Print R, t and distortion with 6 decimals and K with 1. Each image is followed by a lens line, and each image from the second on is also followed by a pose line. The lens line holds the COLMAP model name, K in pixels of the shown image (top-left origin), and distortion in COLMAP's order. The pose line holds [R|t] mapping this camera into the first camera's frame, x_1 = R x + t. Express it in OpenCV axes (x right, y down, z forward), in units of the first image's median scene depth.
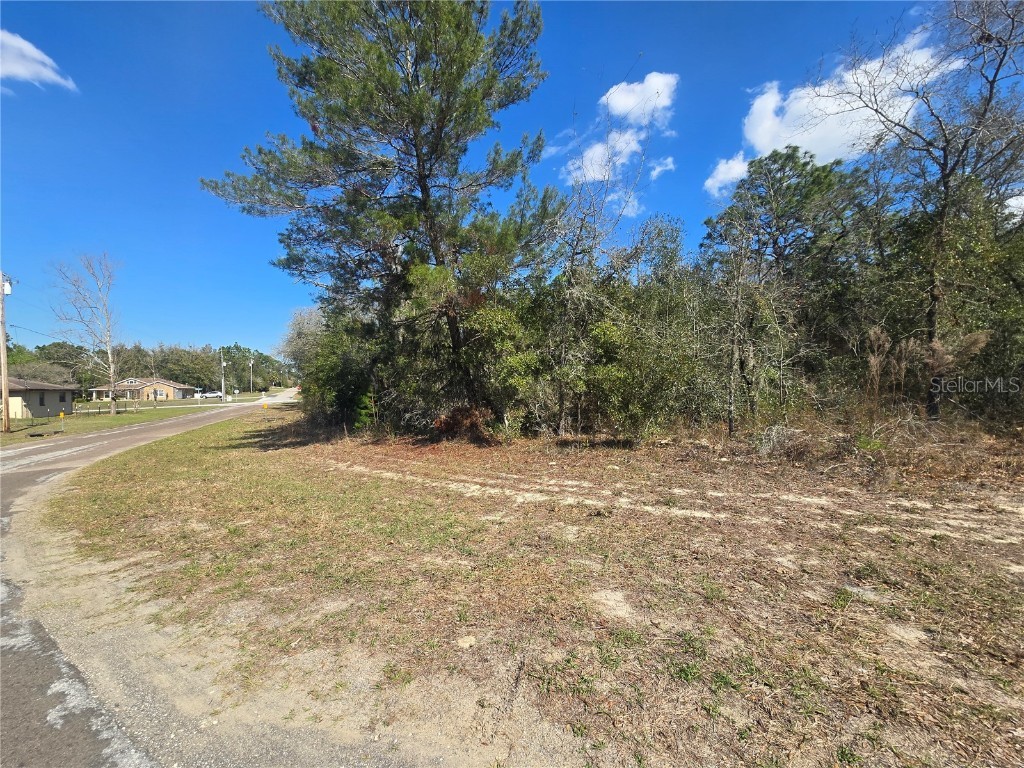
lens RADIAL K [[418.8, 0, 509.8], [0, 418.8, 383.0], [0, 0, 1]] dist [-0.002920, 0.000256]
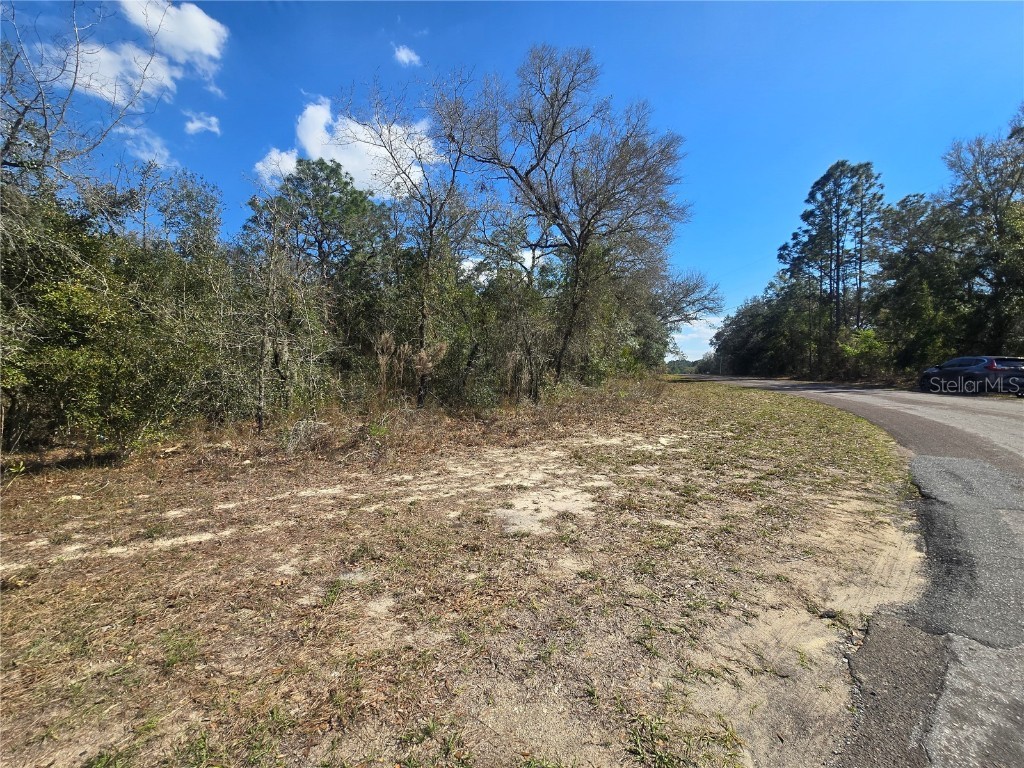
lens RADIAL K [[418.8, 0, 509.8], [0, 418.8, 383.0], [0, 0, 1]] dist [-0.002920, 0.000256]
pose [[0.551922, 0.007699, 0.833860, 0.058396], [-0.016195, 0.999868, 0.001487, 0.003036], [-0.833738, -0.014325, 0.551974, 0.032631]]
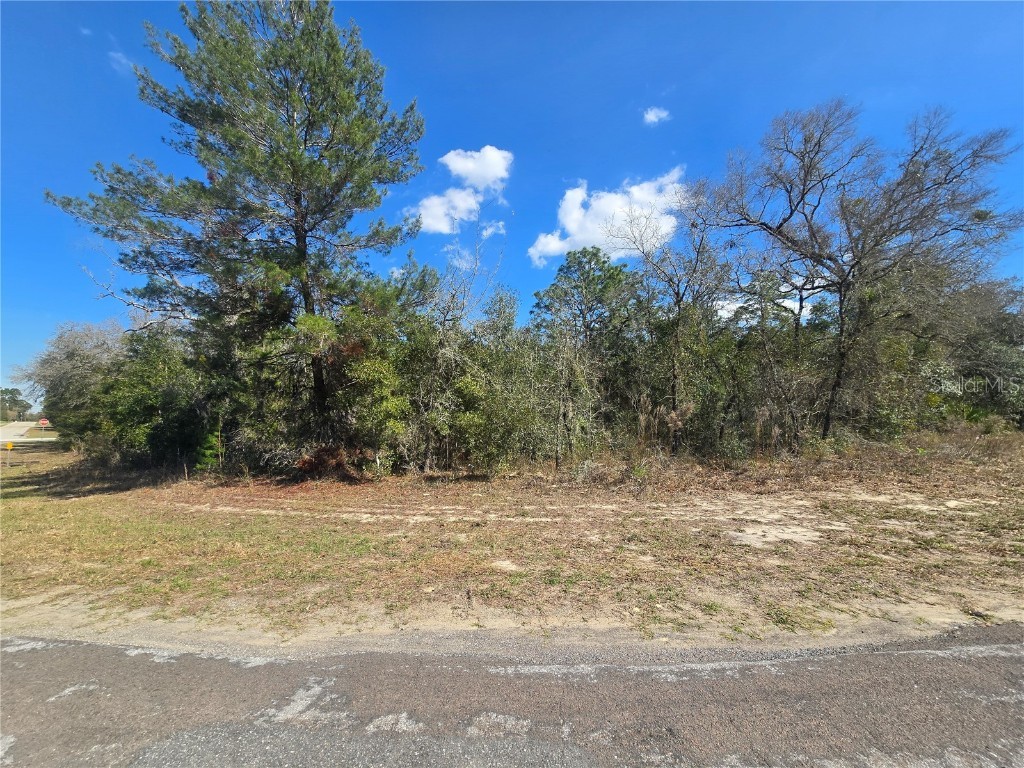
lens RADIAL K [[418.8, 0, 509.8], [0, 418.8, 383.0], [0, 0, 1]] dist [-0.002920, 0.000256]
pose [[0.922898, 0.063041, 0.379849, -0.125680], [-0.024573, 0.994138, -0.105287, -0.003744], [-0.384260, 0.087835, 0.919037, -0.178054]]
